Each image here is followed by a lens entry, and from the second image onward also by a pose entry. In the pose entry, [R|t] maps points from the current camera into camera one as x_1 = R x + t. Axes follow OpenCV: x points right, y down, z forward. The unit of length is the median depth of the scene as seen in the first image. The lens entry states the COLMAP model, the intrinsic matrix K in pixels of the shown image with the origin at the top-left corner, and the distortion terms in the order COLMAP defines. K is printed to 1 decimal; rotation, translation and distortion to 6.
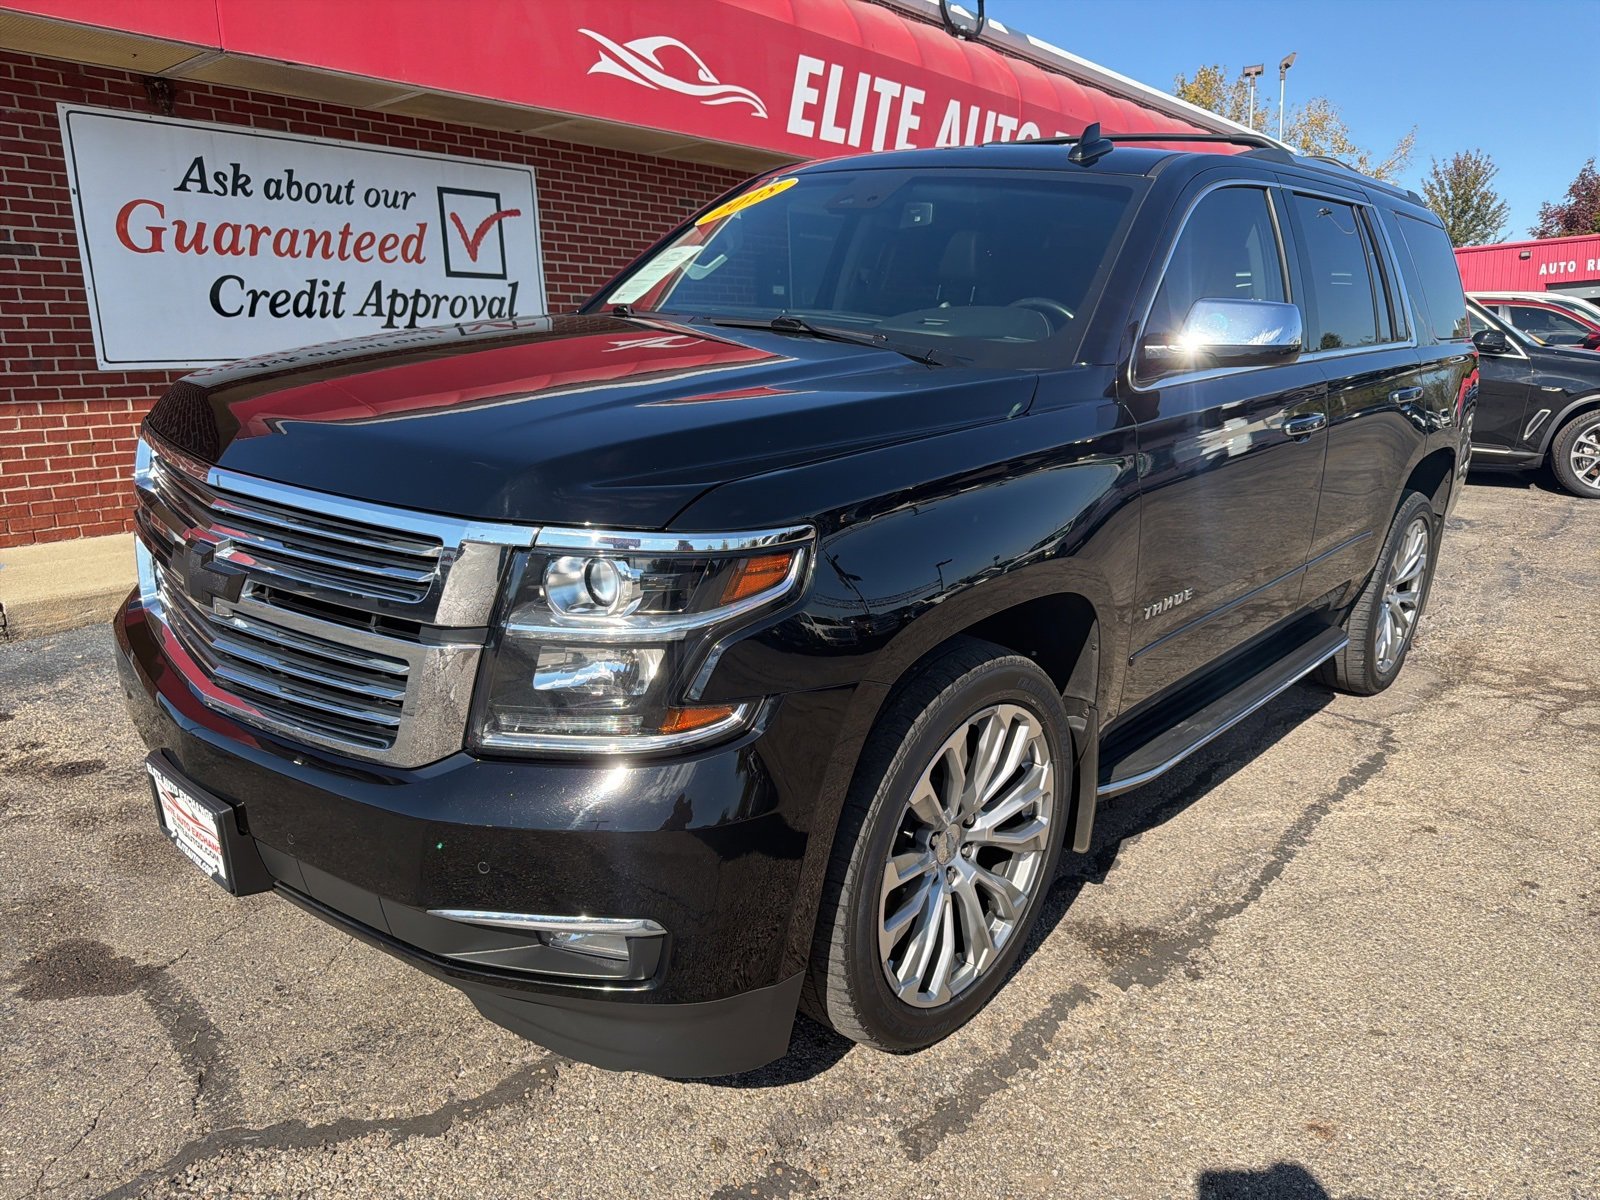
lens RADIAL K [[1137.7, 0, 815.8], [0, 1137.7, 596.4], [0, 0, 1]] dist [0.018123, -0.023637]
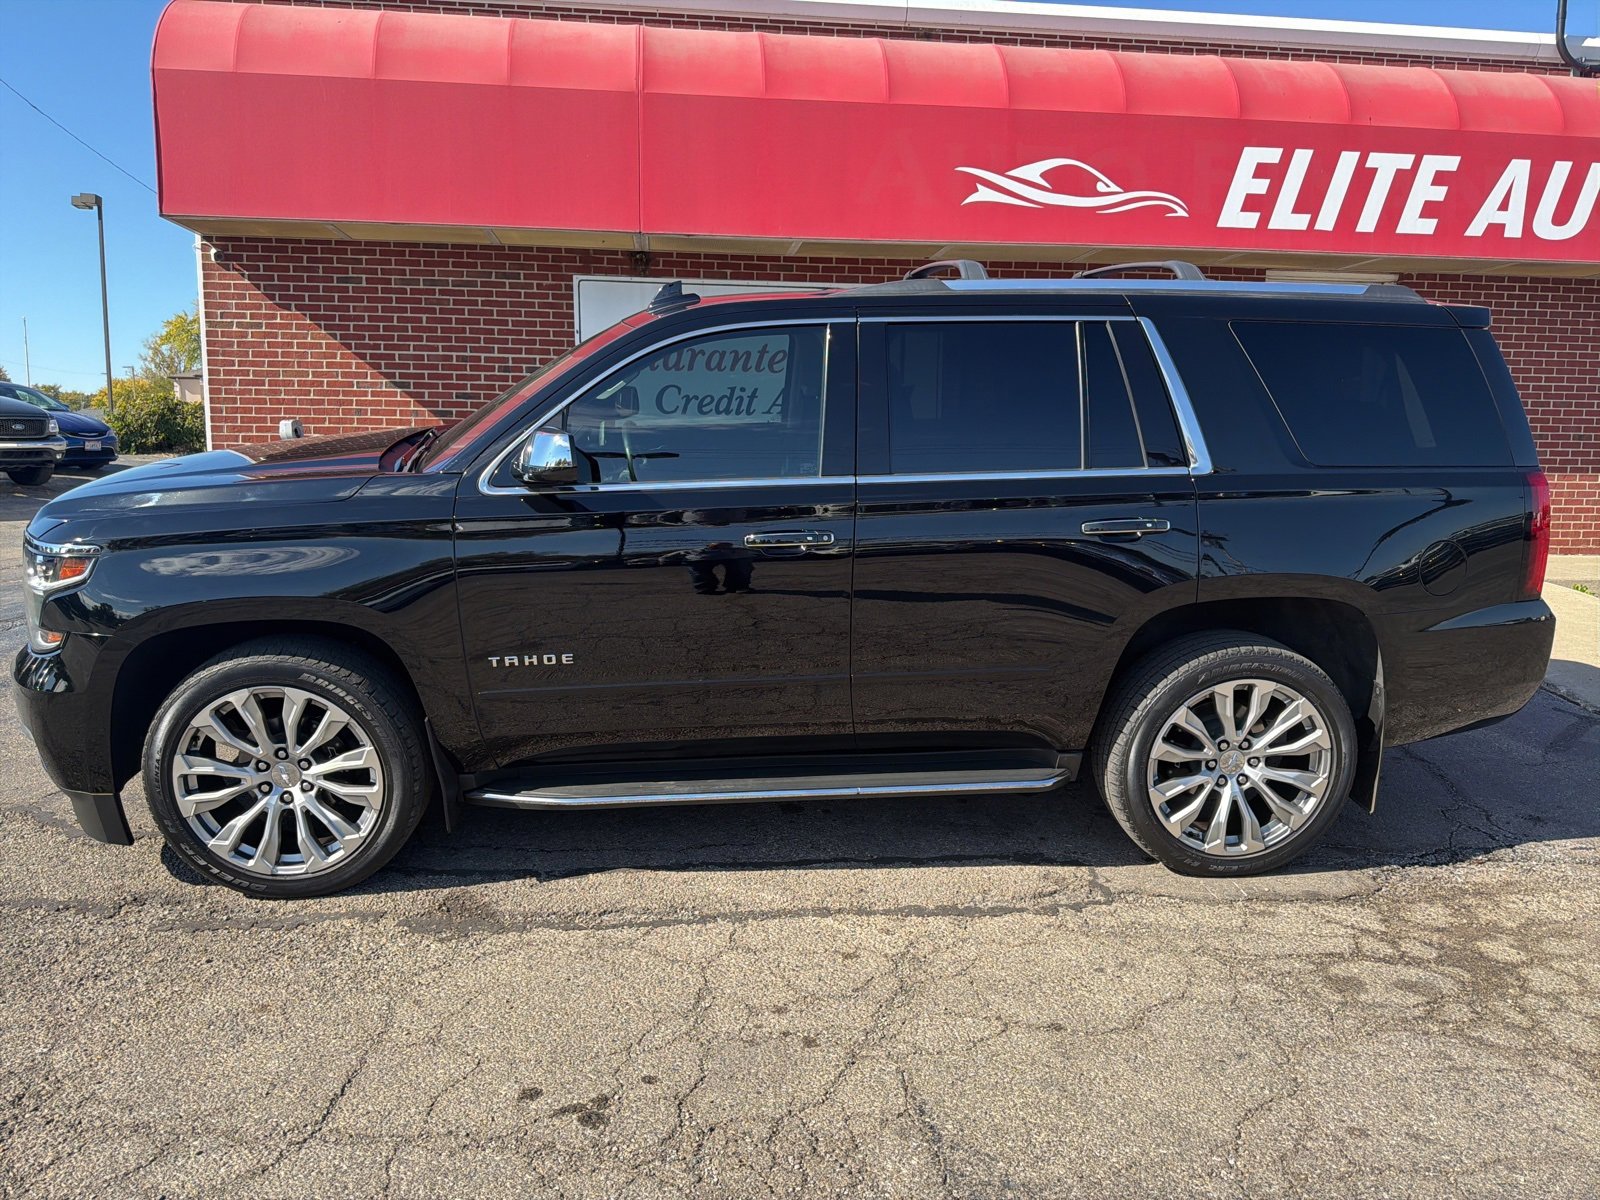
lens RADIAL K [[1137.7, 0, 801.3], [0, 1137.7, 595.1], [0, 0, 1]] dist [0.018123, -0.023637]
pose [[0.714125, 0.121909, -0.689321, 0.686704], [-0.169425, 0.985542, -0.001225, -0.055218], [0.679206, 0.117663, 0.724455, 0.138483]]
